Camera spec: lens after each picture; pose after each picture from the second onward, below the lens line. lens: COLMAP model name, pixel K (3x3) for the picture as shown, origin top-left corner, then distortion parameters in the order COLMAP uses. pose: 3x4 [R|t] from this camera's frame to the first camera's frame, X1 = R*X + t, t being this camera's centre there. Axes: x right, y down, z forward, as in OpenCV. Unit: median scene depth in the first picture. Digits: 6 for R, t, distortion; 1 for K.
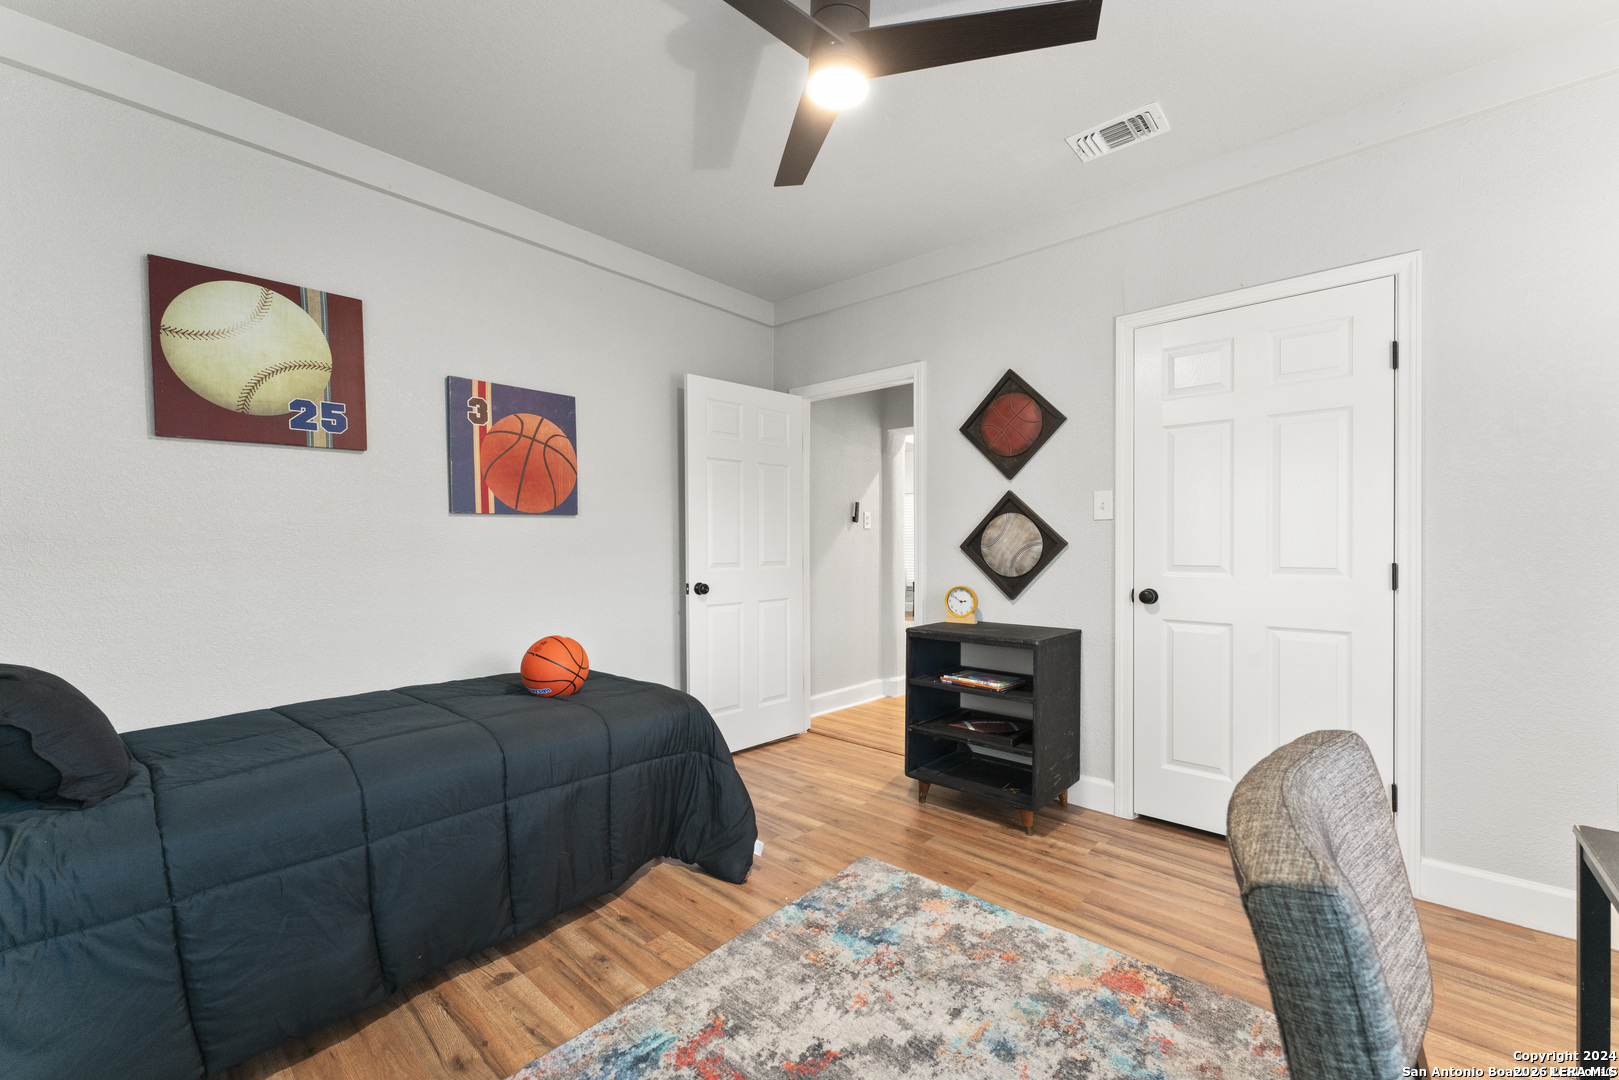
lens RADIAL K [[655.8, 0, 809.7], [0, 655.8, 540.0], [0, 0, 1]] dist [-0.002082, -0.000327]
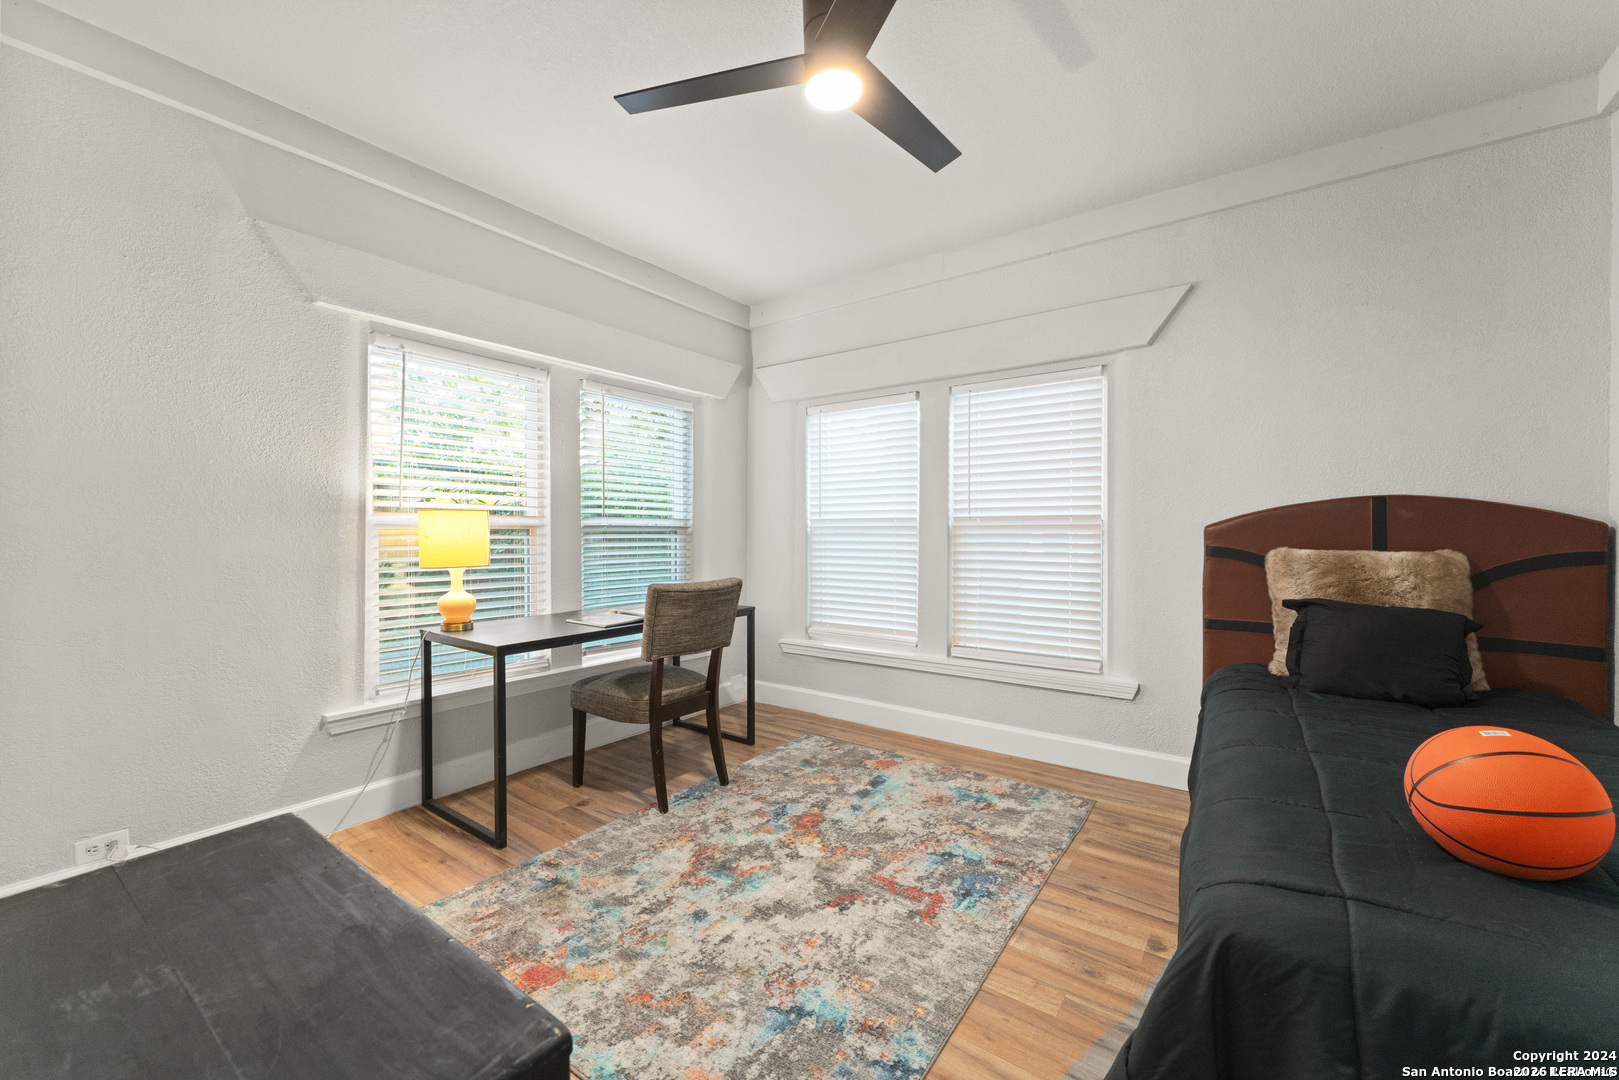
lens RADIAL K [[655.8, 0, 810.9], [0, 655.8, 538.6], [0, 0, 1]] dist [-0.002082, -0.000327]
pose [[-0.995374, 0.000534, -0.096073, 0.176449], [-0.000716, 0.999916, 0.012976, 0.015927], [0.096072, 0.012985, -0.995290, 2.012563]]
